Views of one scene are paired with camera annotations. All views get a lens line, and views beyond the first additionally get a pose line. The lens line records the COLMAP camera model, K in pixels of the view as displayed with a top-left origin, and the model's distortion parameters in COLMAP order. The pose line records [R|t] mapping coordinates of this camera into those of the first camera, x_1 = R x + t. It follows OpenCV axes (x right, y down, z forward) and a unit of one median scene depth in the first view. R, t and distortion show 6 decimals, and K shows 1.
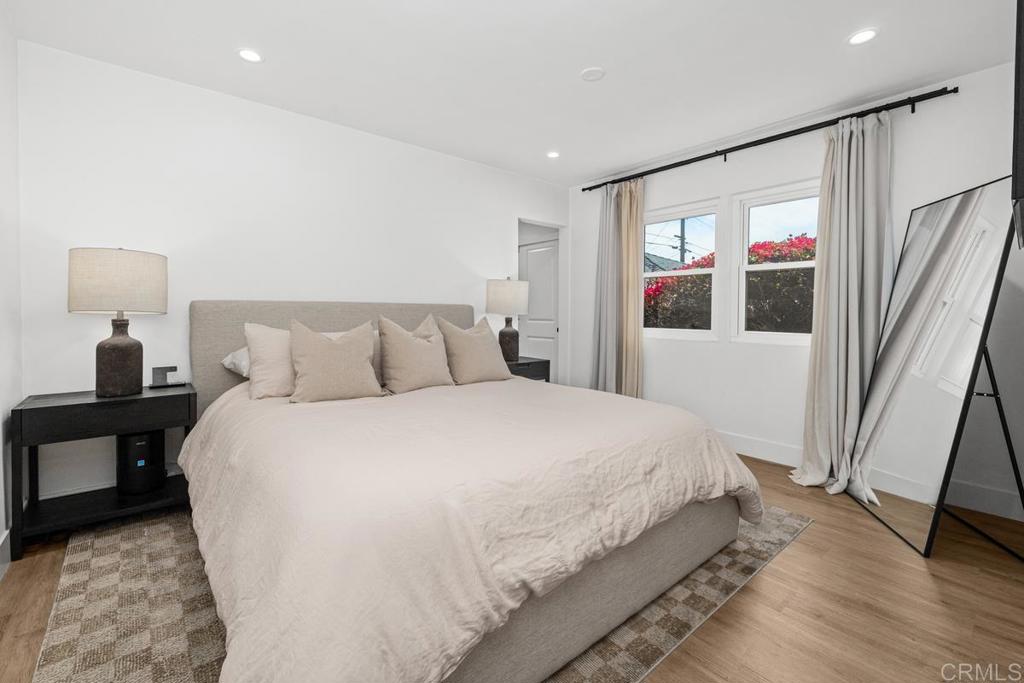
lens RADIAL K [[446.3, 0, 512.2], [0, 446.3, 312.2], [0, 0, 1]] dist [0.000324, -0.000026]
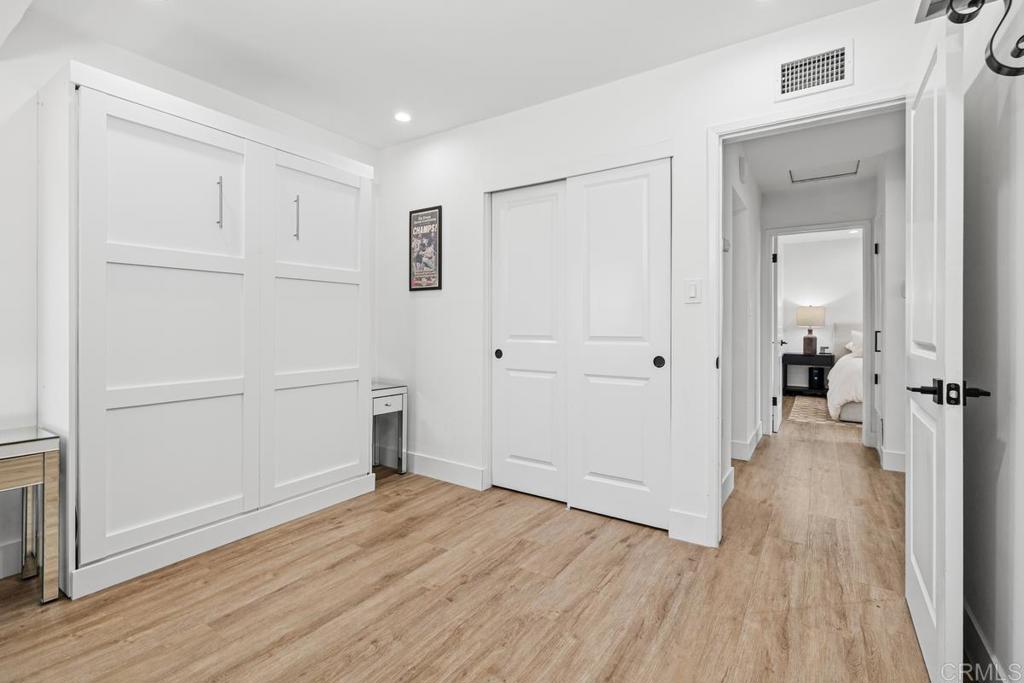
lens RADIAL K [[465.7, 0, 515.8], [0, 465.7, 328.1], [0, 0, 1]] dist [-0.000379, -0.000159]
pose [[0.280936, 0.000387, -0.959727, 1.622884], [-0.008594, 0.999961, -0.002112, 0.029463], [0.959688, 0.008841, 0.280928, -1.839089]]
